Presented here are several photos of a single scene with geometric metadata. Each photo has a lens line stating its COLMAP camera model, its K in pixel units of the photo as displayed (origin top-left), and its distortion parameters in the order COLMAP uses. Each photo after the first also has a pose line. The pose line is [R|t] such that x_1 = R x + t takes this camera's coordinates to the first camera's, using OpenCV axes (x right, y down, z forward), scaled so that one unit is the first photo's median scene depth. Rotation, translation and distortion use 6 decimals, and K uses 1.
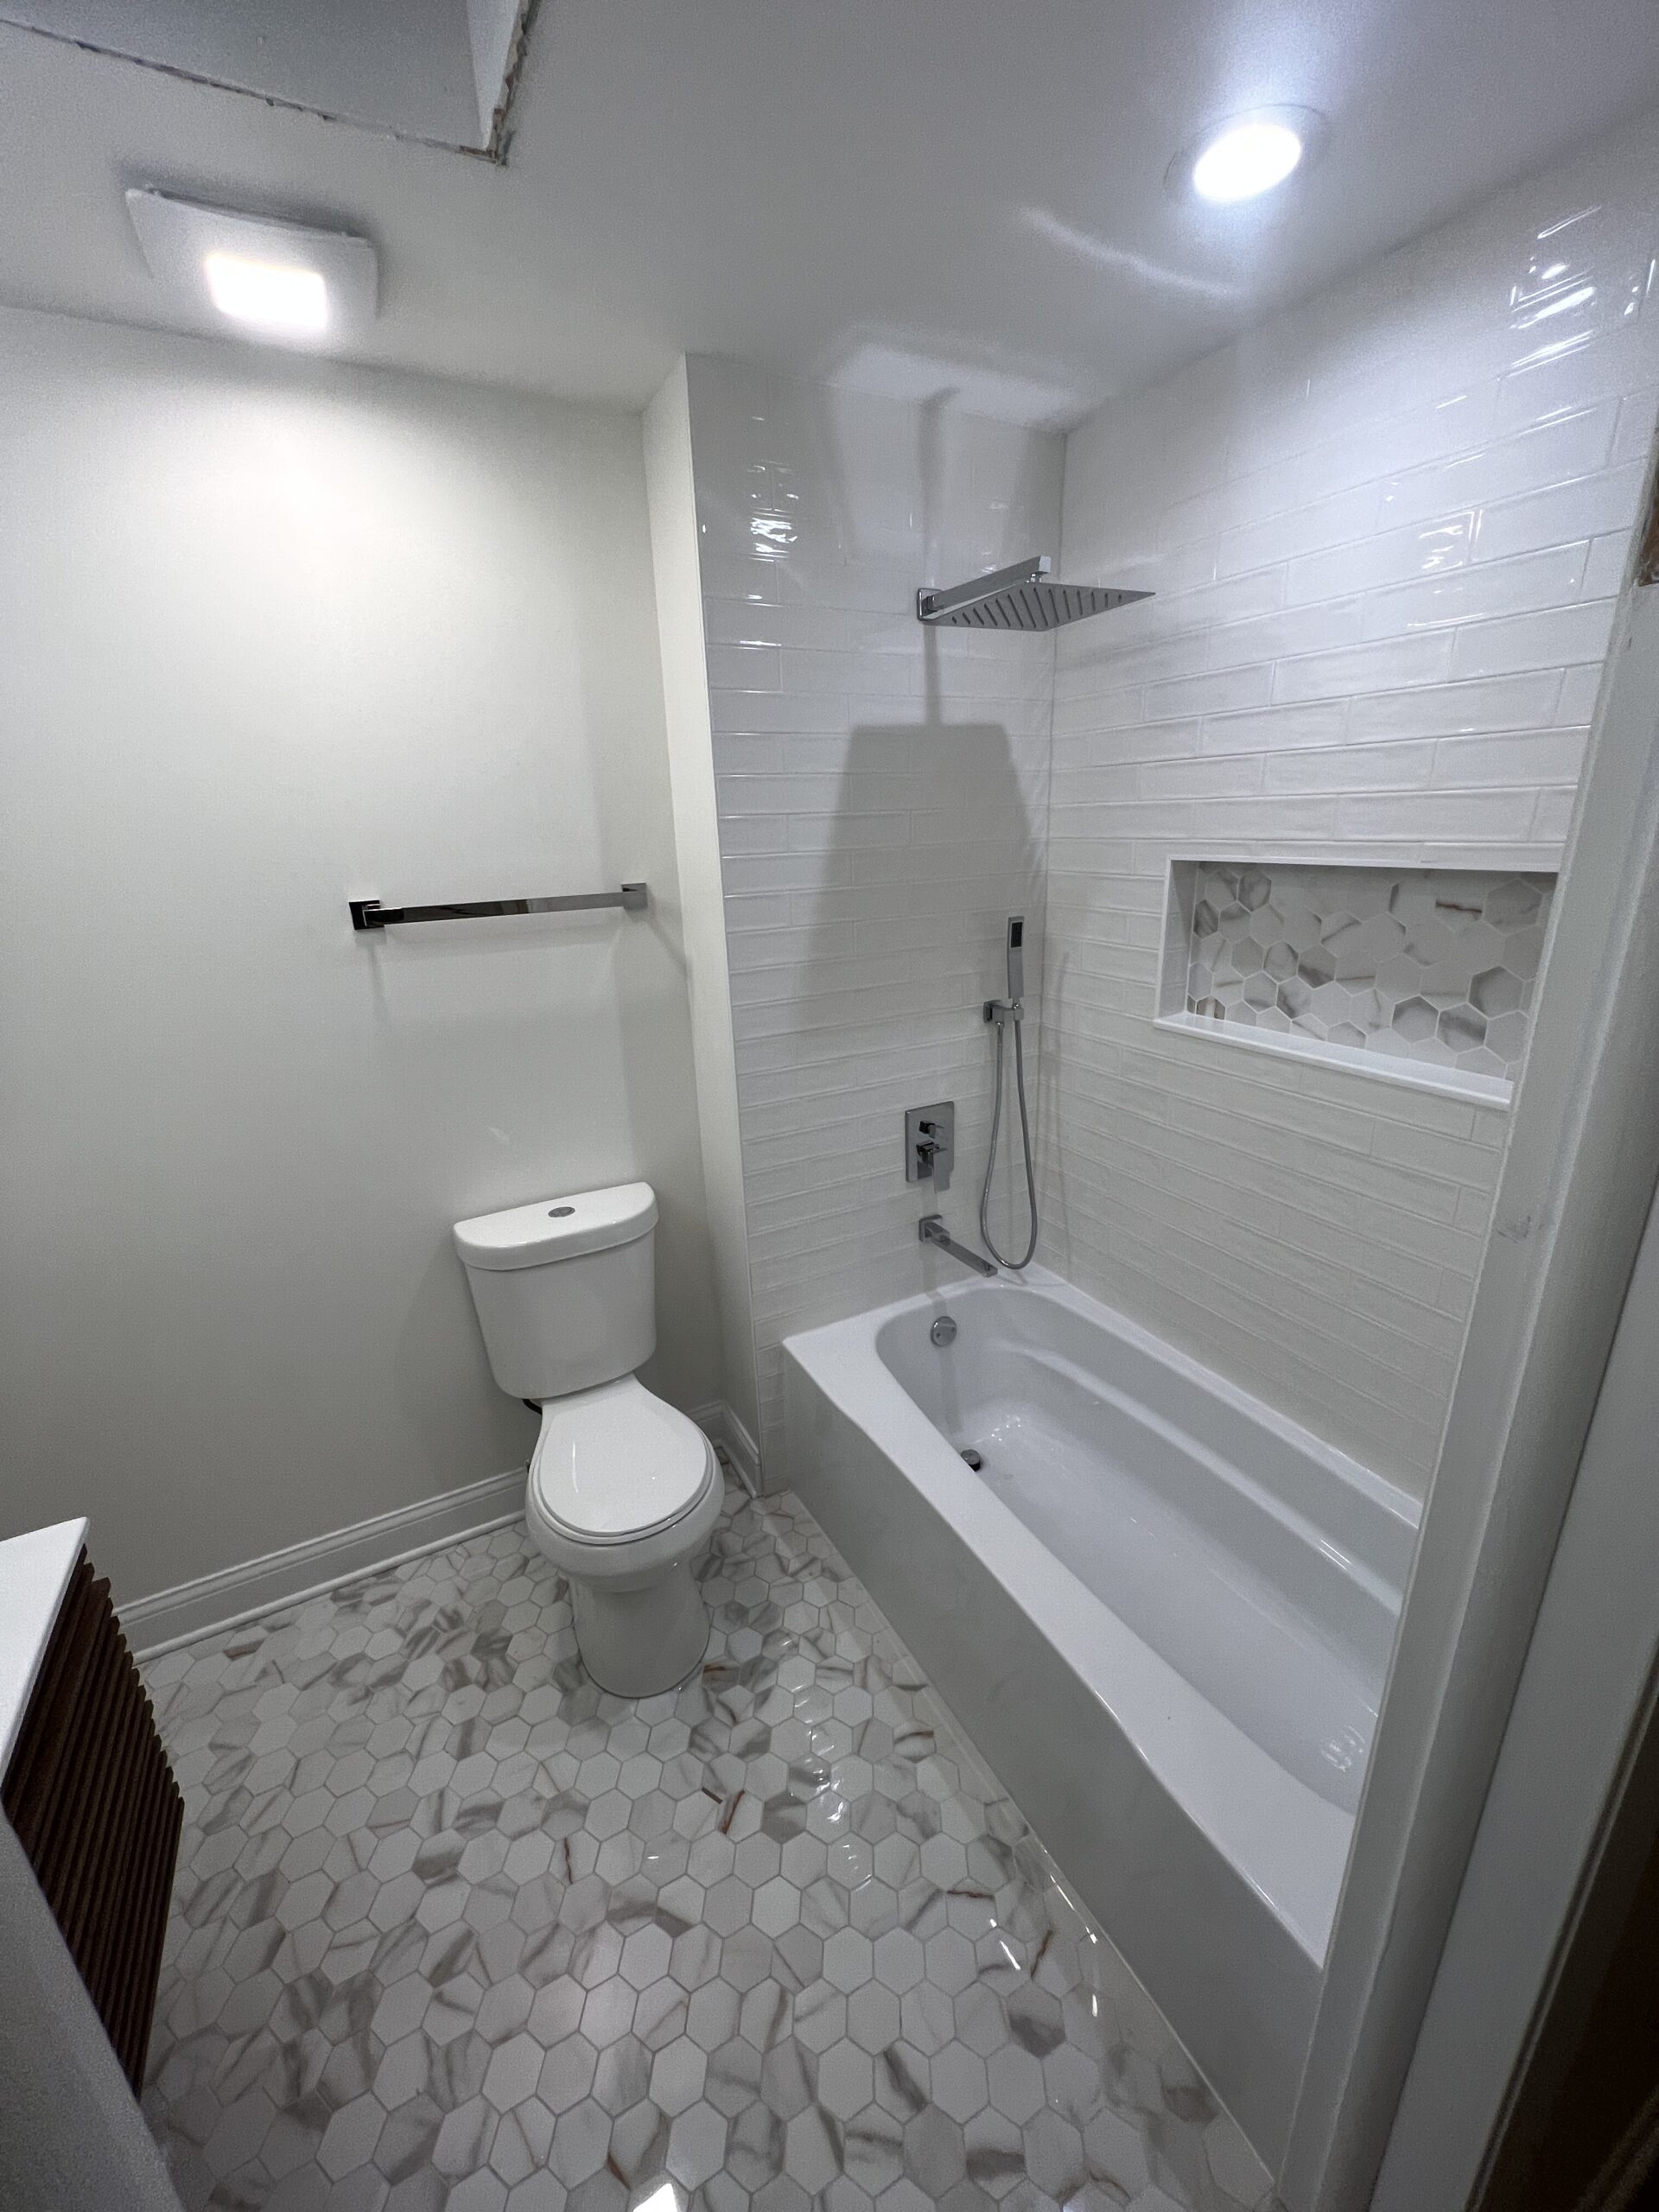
lens RADIAL K [[879.4, 0, 836.2], [0, 879.4, 1100.1], [0, 0, 1]] dist [-0.001723, 0.000048]
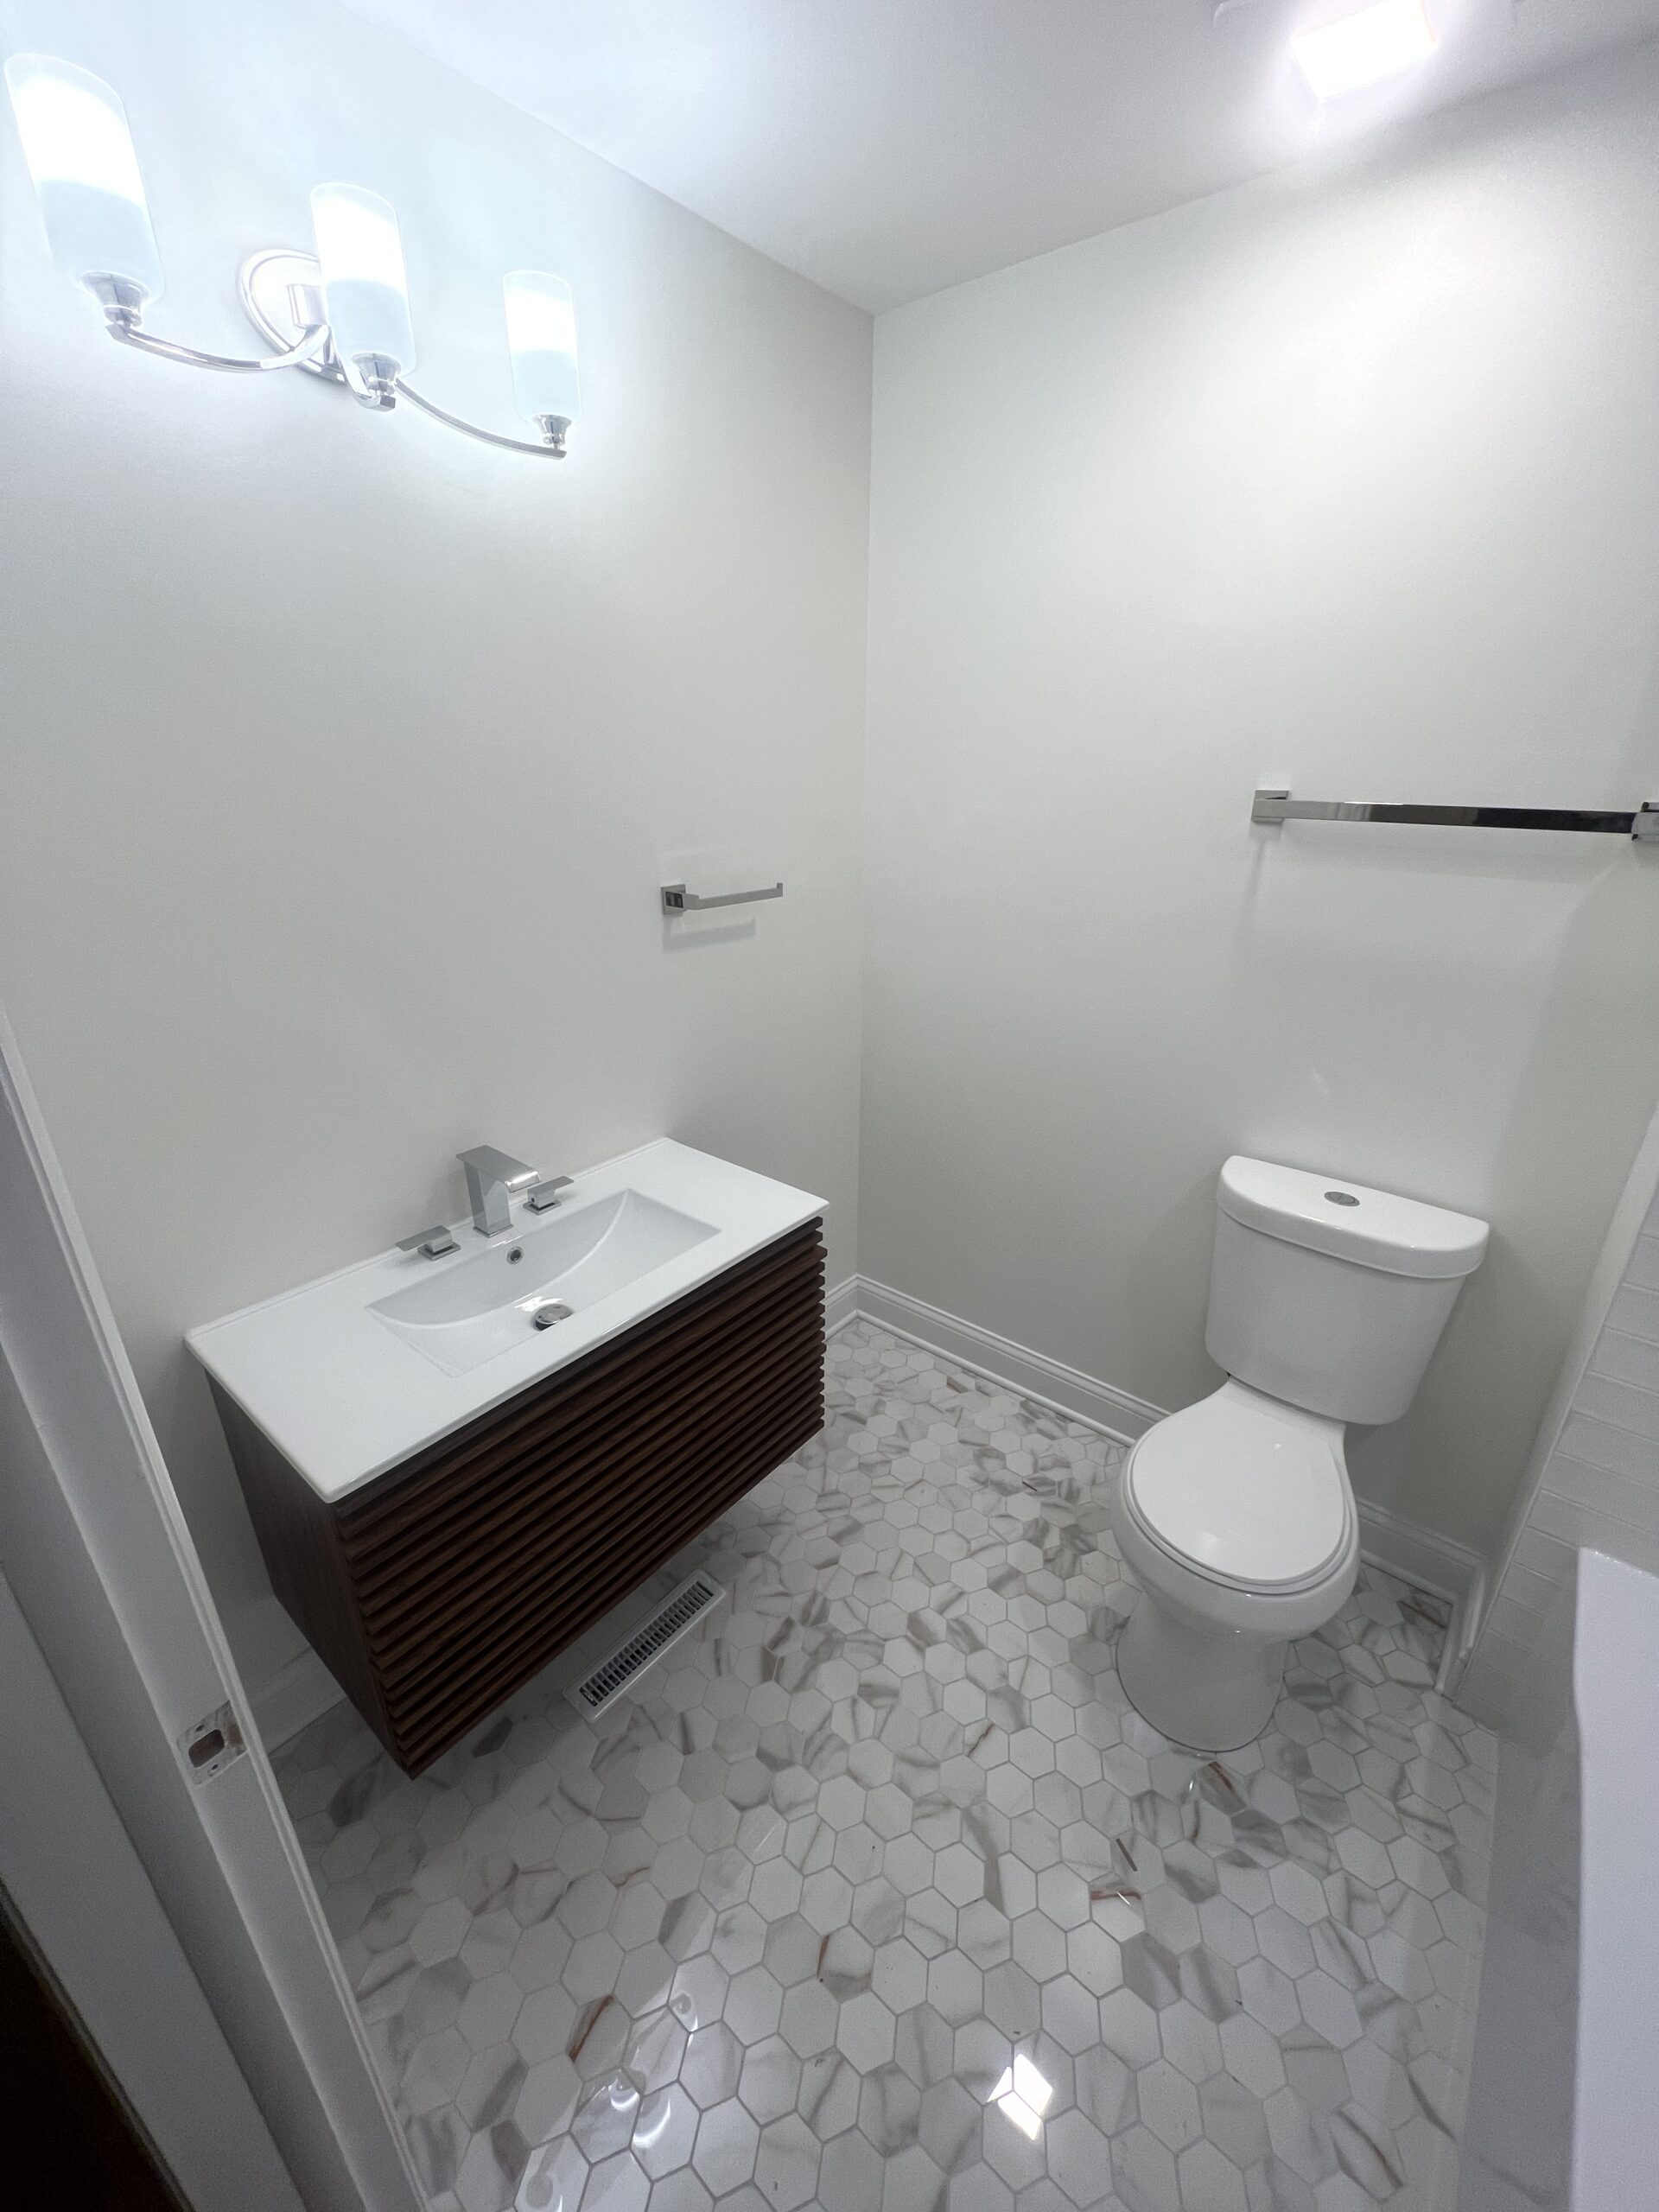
lens RADIAL K [[879.4, 0, 832.9], [0, 879.4, 1100.7], [0, 0, 1]] dist [-0.001723, 0.000048]
pose [[0.378212, 0.374534, -0.846570, 0.180837], [-0.302028, 0.914382, 0.269602, -0.036512], [0.875063, 0.153721, 0.458950, 0.213540]]
